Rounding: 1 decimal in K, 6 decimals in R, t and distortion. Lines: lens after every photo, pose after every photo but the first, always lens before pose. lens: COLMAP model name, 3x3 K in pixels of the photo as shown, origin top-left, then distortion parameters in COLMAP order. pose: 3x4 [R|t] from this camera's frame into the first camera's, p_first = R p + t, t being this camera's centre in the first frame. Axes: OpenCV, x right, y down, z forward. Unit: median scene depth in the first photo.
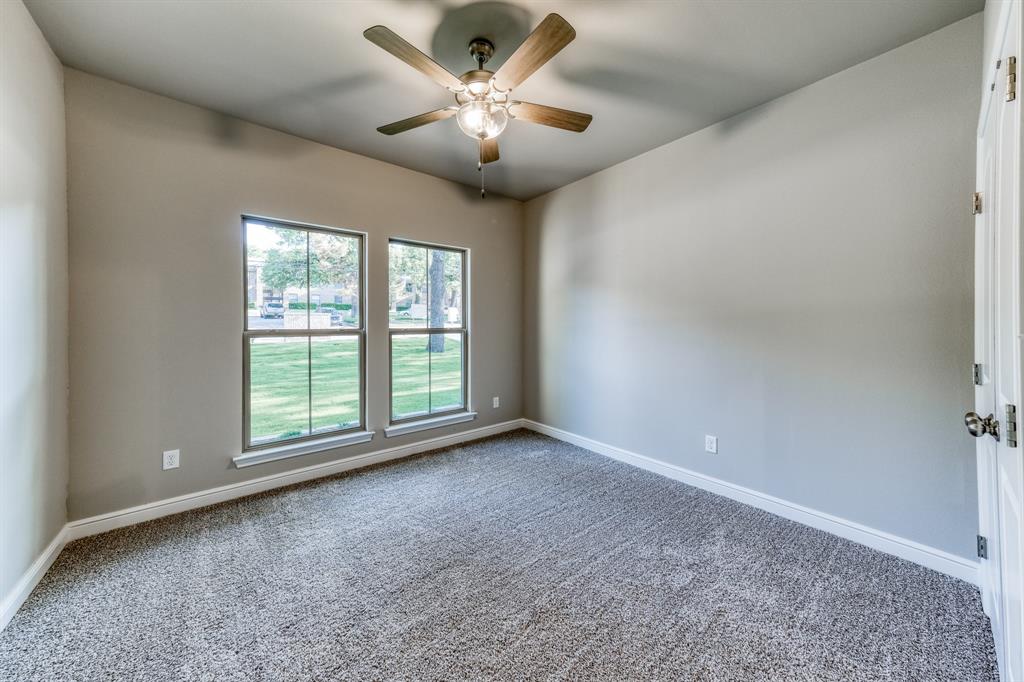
lens RADIAL K [[348.1, 0, 507.4], [0, 348.1, 333.6], [0, 0, 1]] dist [0.006884, 0.001759]
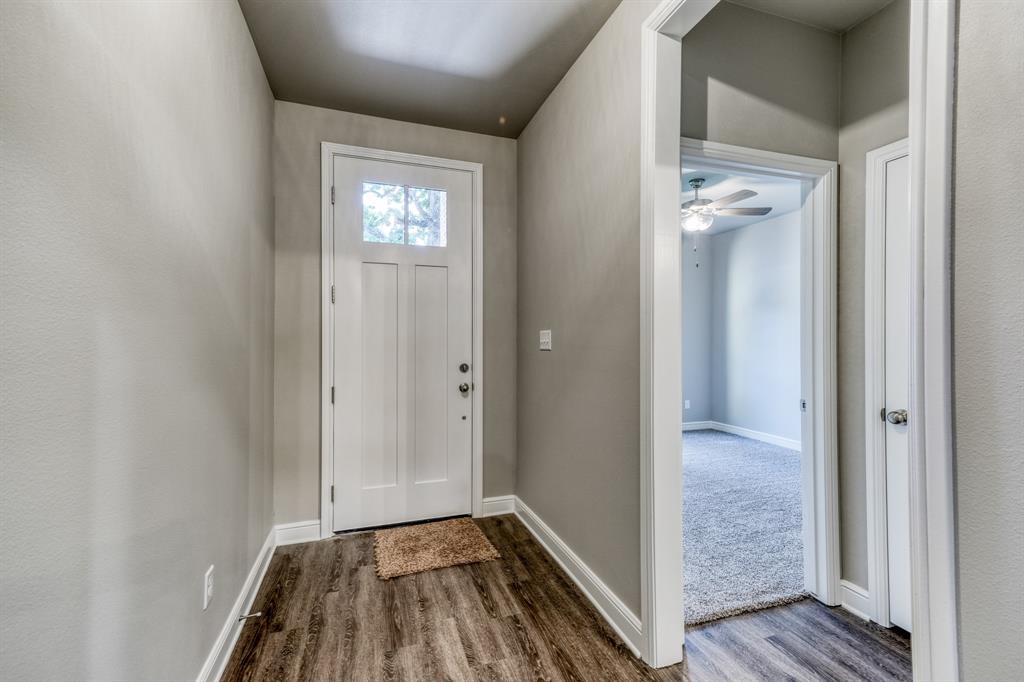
lens RADIAL K [[432.8, 0, 507.9], [0, 432.8, 344.2], [0, 0, 1]] dist [0.008762, 0.003368]
pose [[0.941161, -0.000075, -0.337959, -0.128143], [-0.001757, 0.999985, -0.005115, -0.005765], [0.337954, 0.005408, 0.941147, -0.742018]]
